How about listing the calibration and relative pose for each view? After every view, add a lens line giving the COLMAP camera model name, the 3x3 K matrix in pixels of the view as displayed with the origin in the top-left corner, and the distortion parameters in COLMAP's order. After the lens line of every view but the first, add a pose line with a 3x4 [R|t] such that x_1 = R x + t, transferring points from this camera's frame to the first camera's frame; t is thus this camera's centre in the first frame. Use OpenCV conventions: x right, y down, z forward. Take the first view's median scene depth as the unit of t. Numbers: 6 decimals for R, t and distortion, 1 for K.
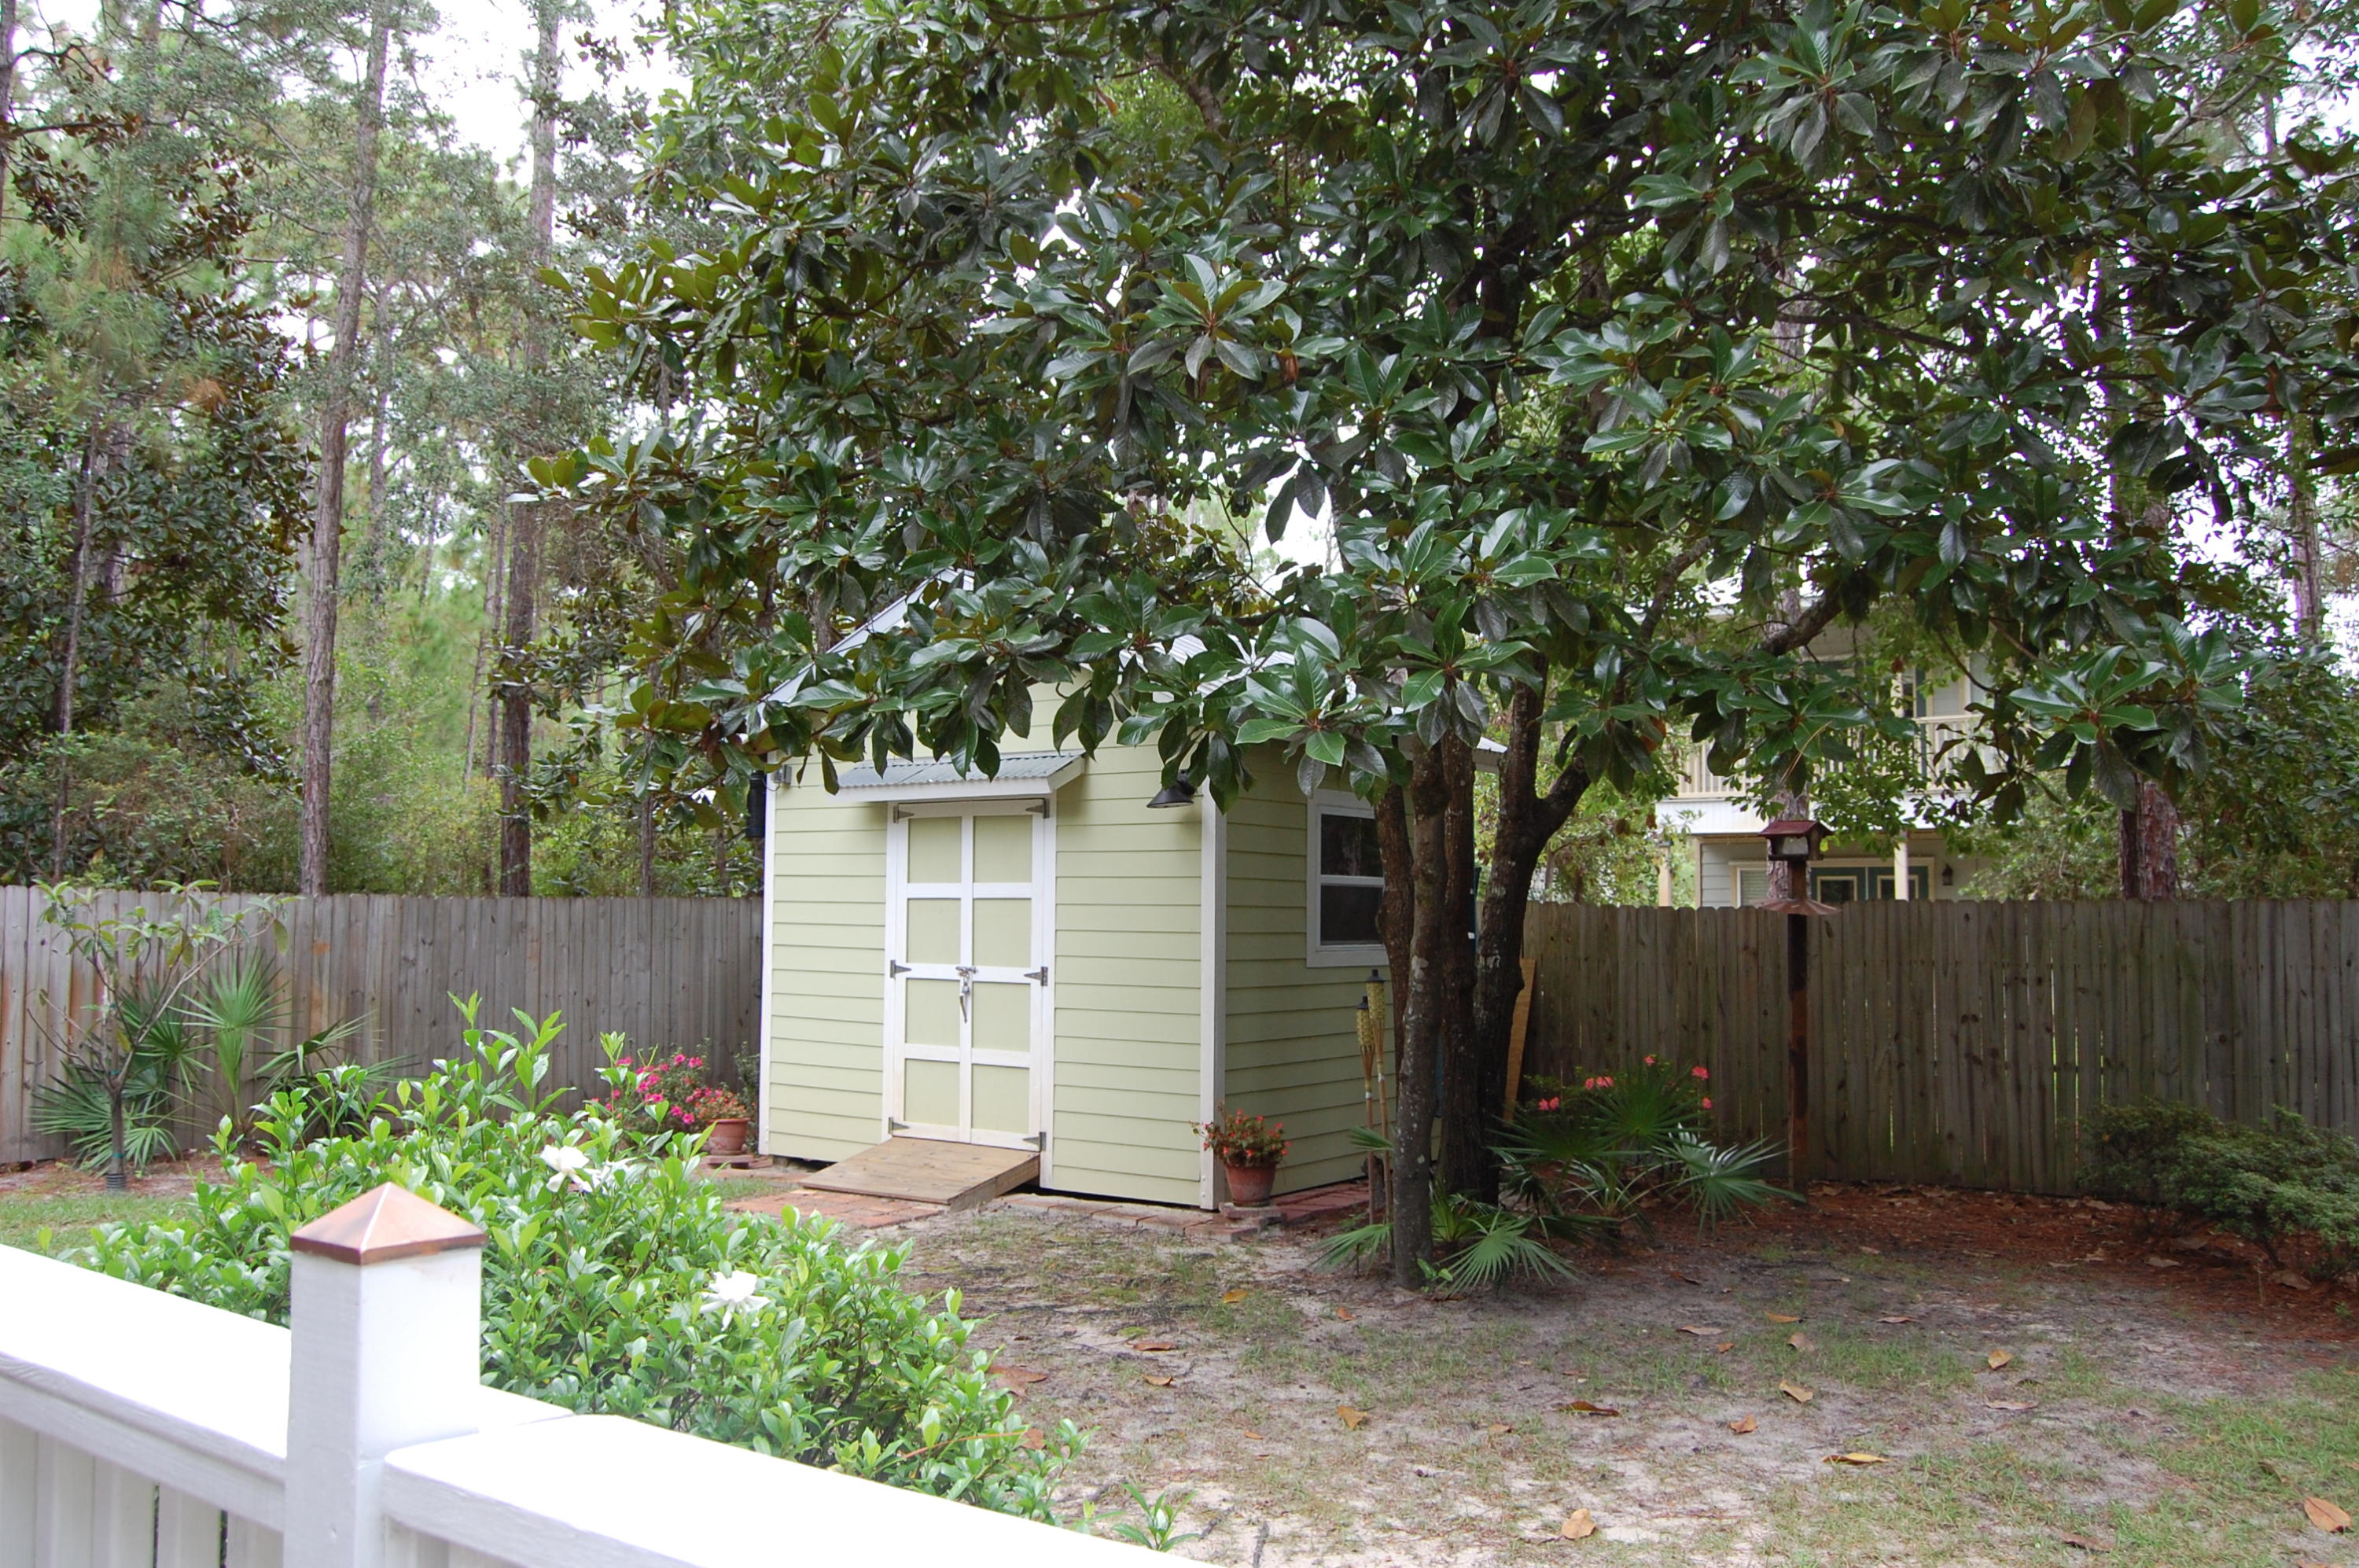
lens RADIAL K [[1836.9, 0, 1179.5], [0, 1836.9, 784.0], [0, 0, 1]] dist [-0.069522, 0.003060]
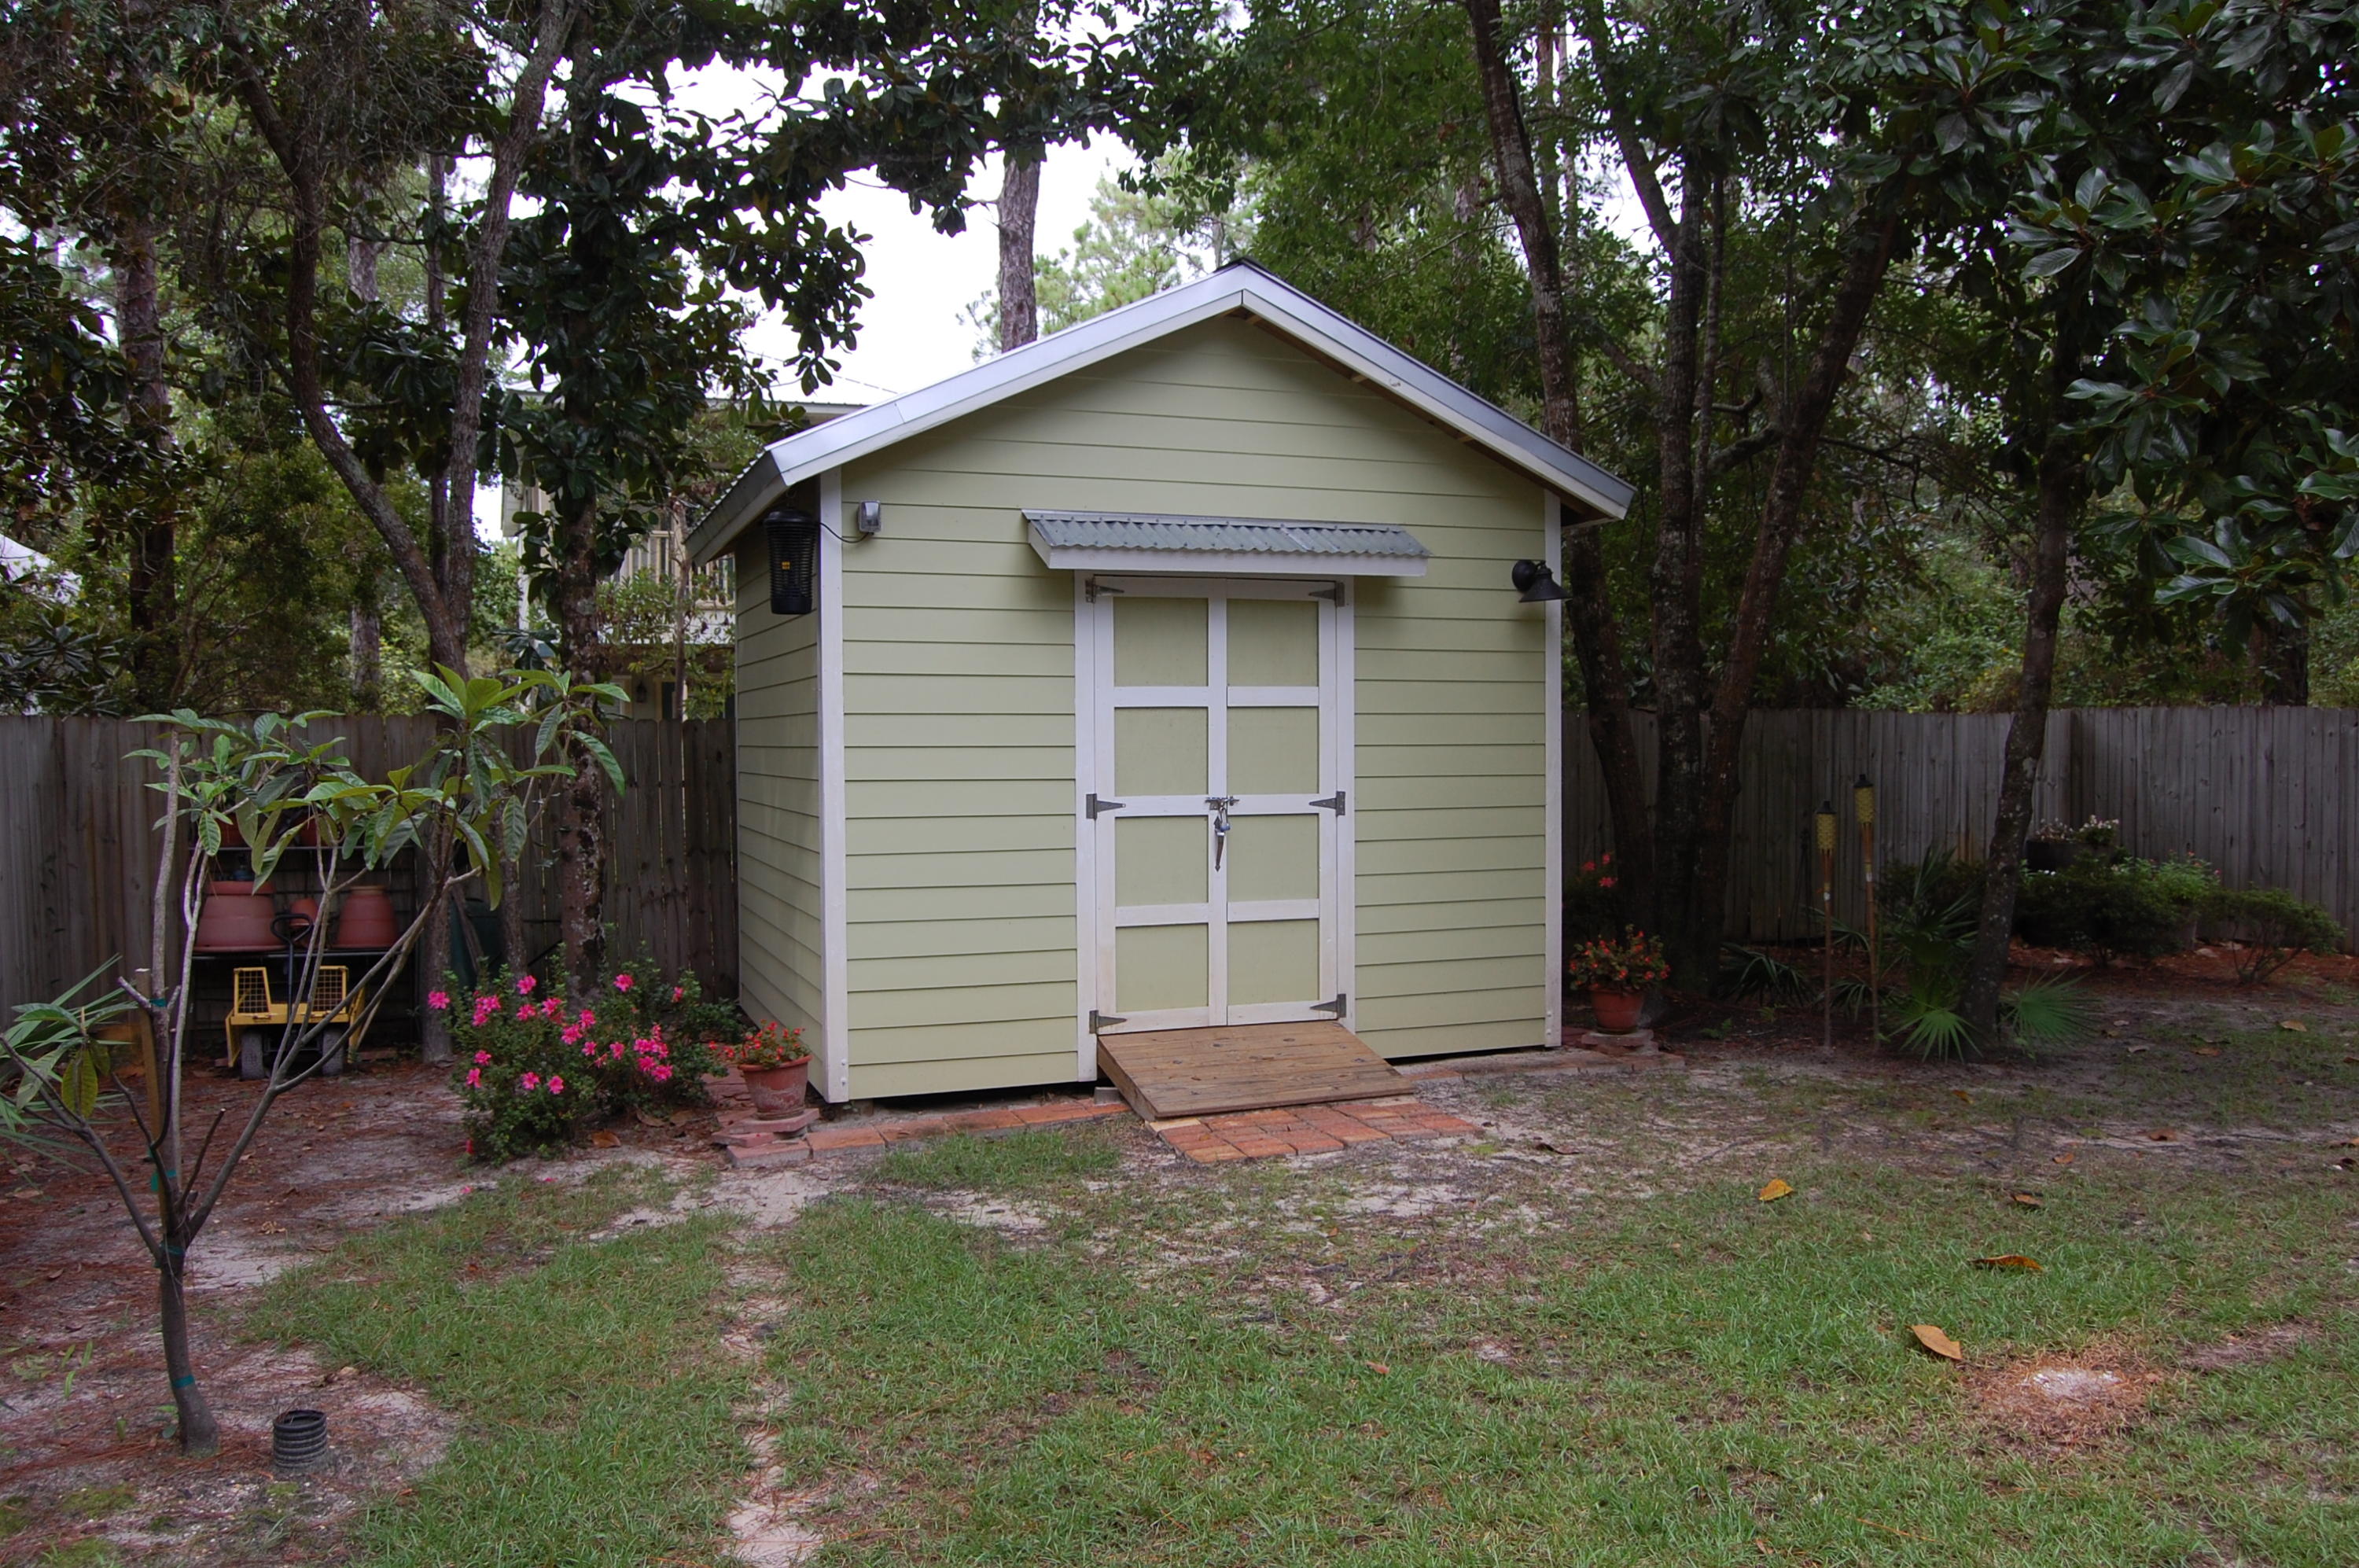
lens RADIAL K [[1836.9, 0, 1179.5], [0, 1836.9, 784.0], [0, 0, 1]] dist [-0.069522, 0.003060]
pose [[0.566356, -0.033046, 0.823498, -0.751127], [-0.045004, 0.996465, 0.070939, 0.040894], [-0.822931, -0.077238, 0.562866, 0.584208]]
